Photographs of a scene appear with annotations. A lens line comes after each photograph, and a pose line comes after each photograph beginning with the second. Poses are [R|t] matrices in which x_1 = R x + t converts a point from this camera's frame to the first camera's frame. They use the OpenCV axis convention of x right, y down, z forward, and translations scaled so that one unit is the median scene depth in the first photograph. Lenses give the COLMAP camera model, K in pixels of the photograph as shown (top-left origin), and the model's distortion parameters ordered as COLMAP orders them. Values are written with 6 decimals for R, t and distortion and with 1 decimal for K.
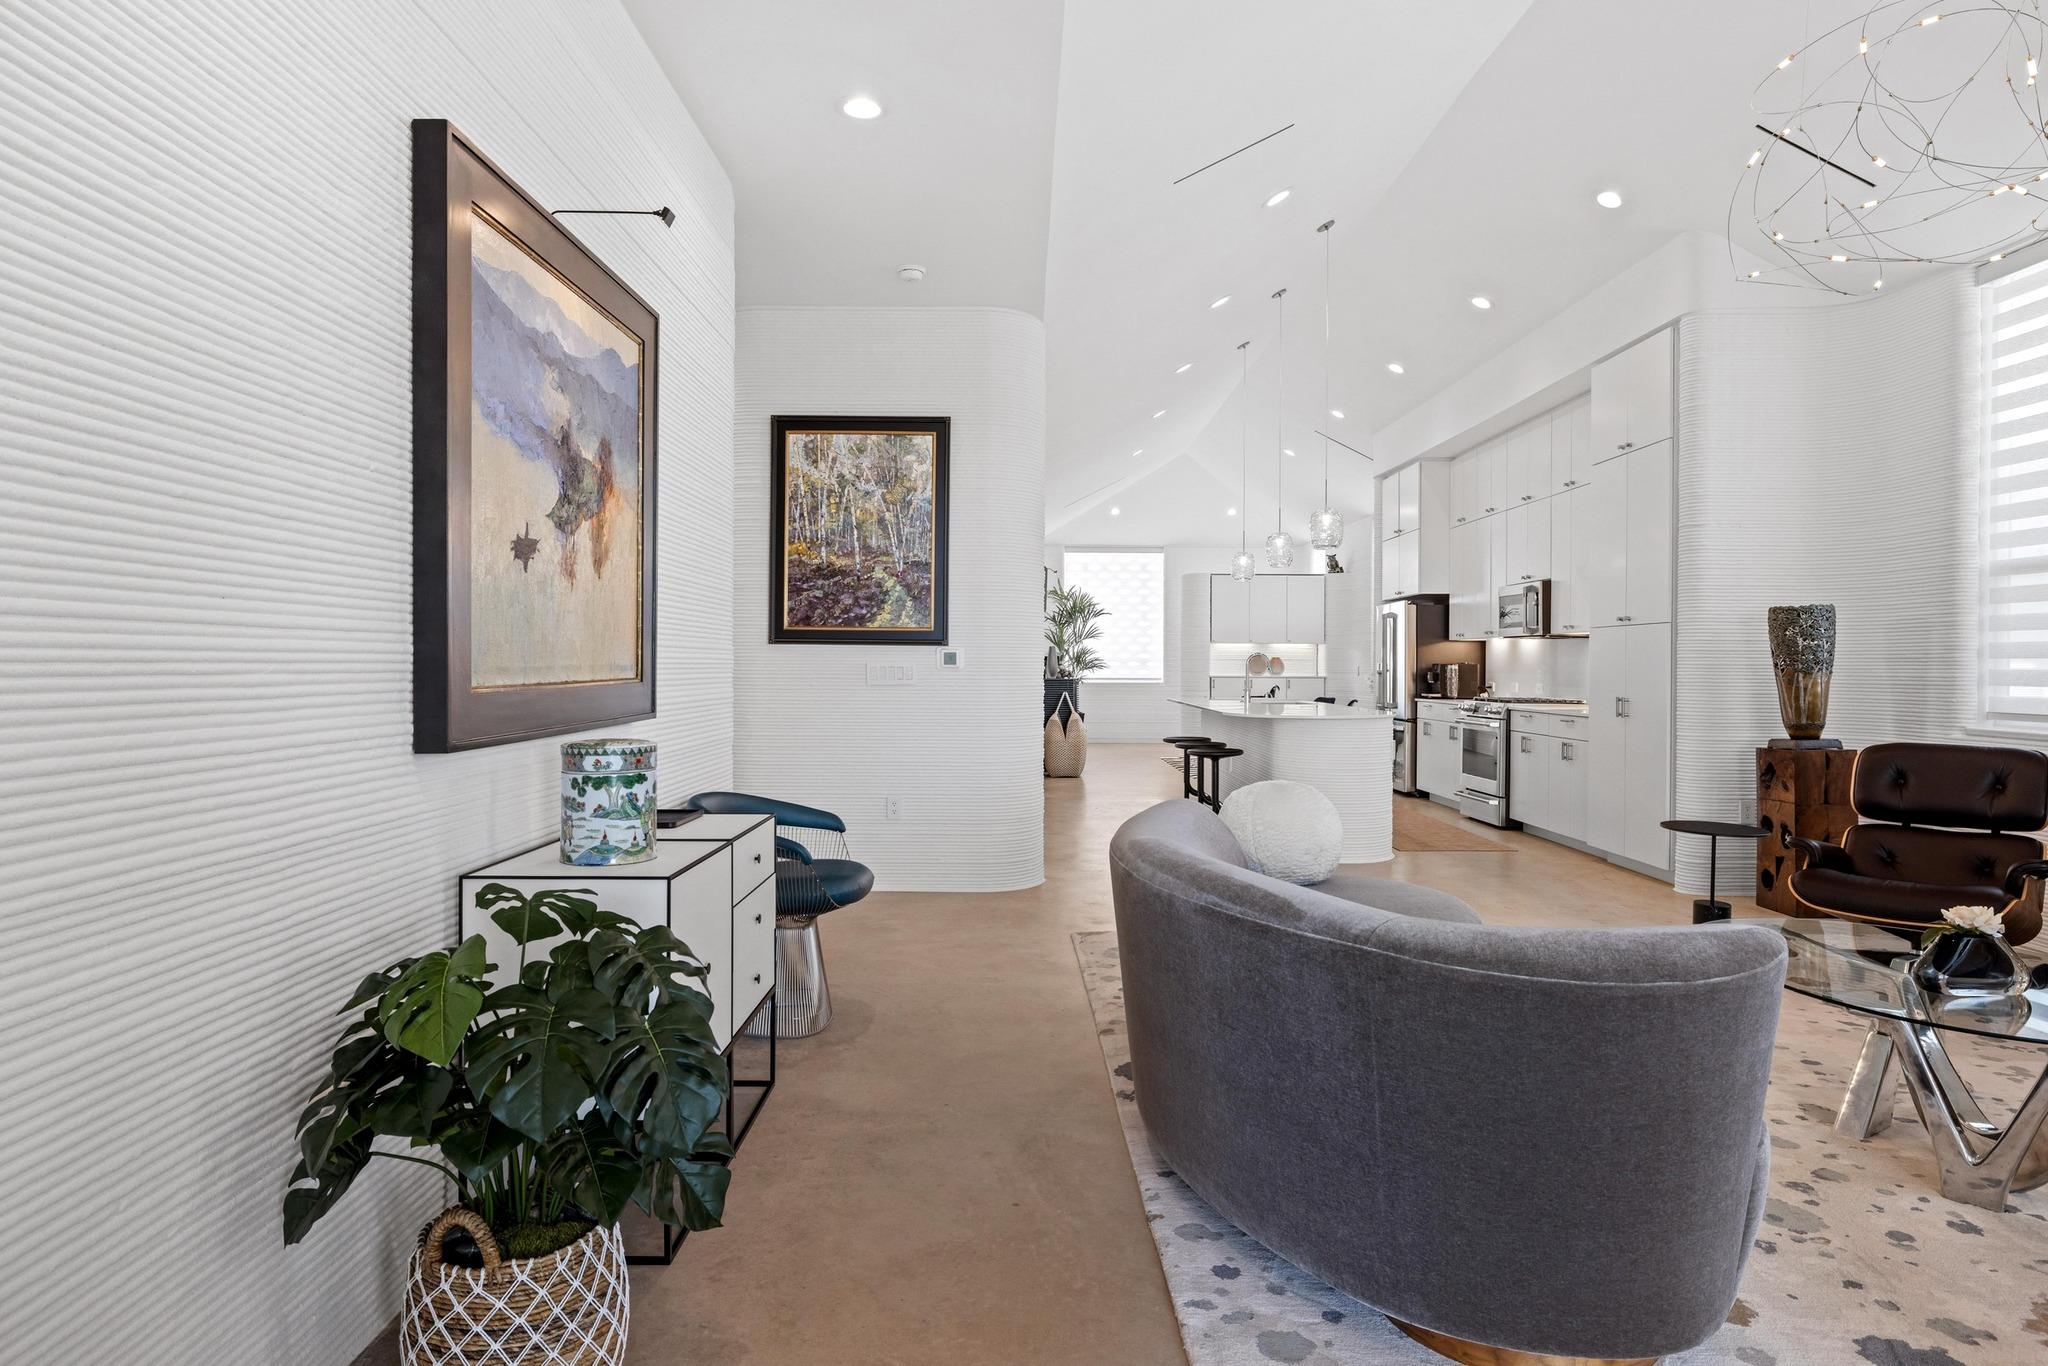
lens RADIAL K [[1142.5, 0, 1018.8], [0, 1142.5, 671.5], [0, 0, 1]] dist [0.000705, 0.000002]
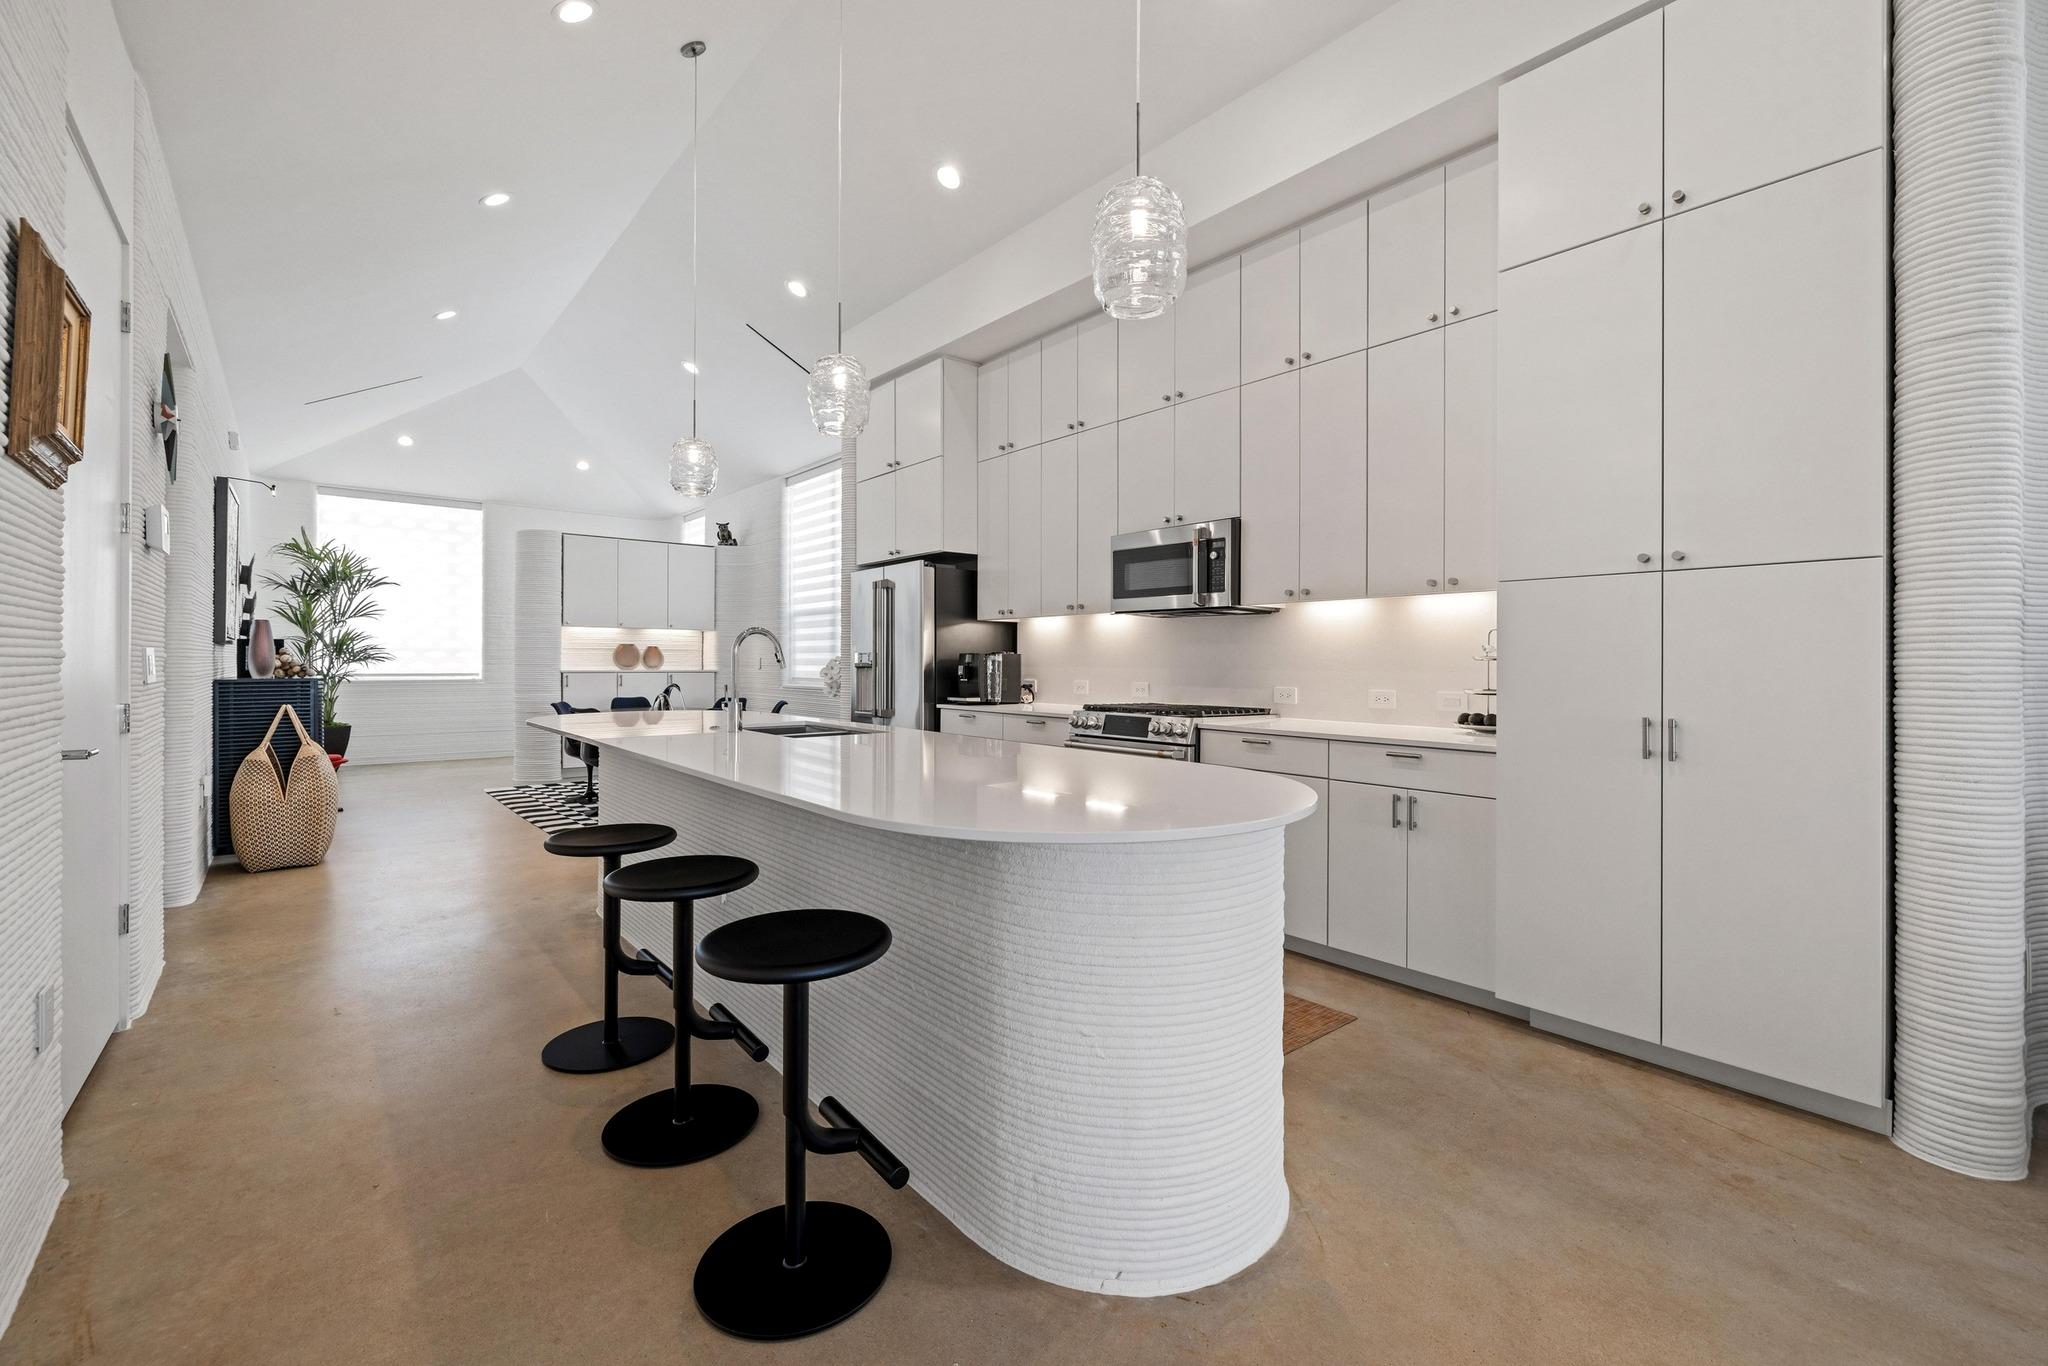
lens RADIAL K [[858.9, 0, 1013.8], [0, 858.9, 657.9], [0, 0, 1]] dist [-0.003732, -0.000314]
pose [[0.766624, 0.000827, 0.642095, 0.035926], [0.002941, 0.999984, -0.004800, -0.000901], [-0.642089, 0.005568, 0.766610, 0.387057]]
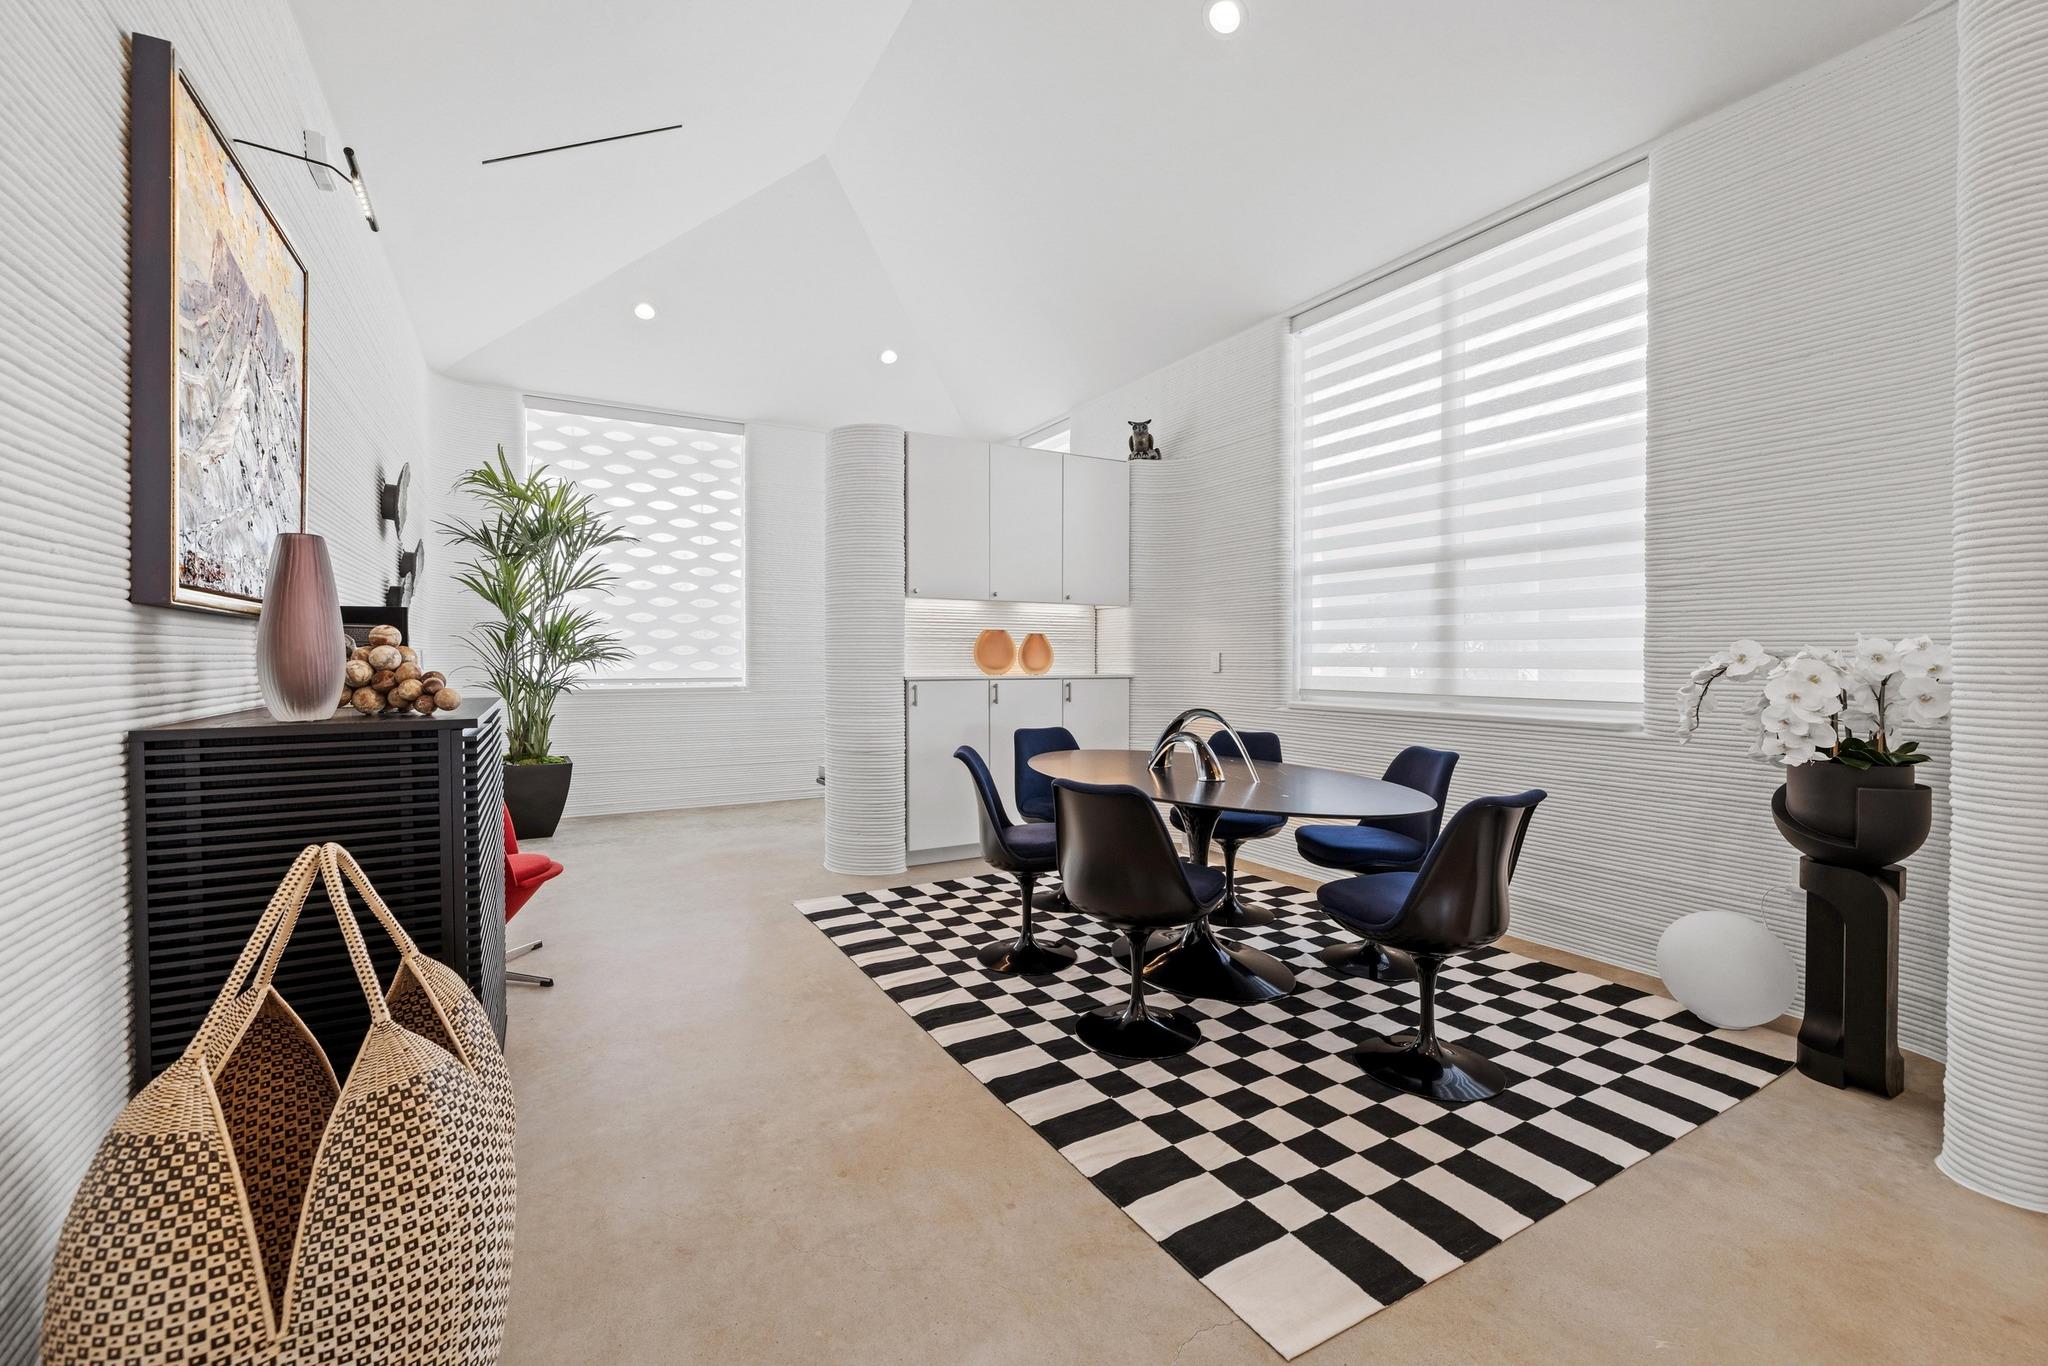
lens RADIAL K [[858.9, 0, 1021.7], [0, 858.9, 663.3], [0, 0, 1]] dist [-0.003732, -0.000314]
pose [[0.868487, -0.008579, 0.495638, 0.049925], [0.006784, 0.999962, 0.005420, -0.002260], [-0.495666, -0.001345, 0.868512, 0.707060]]
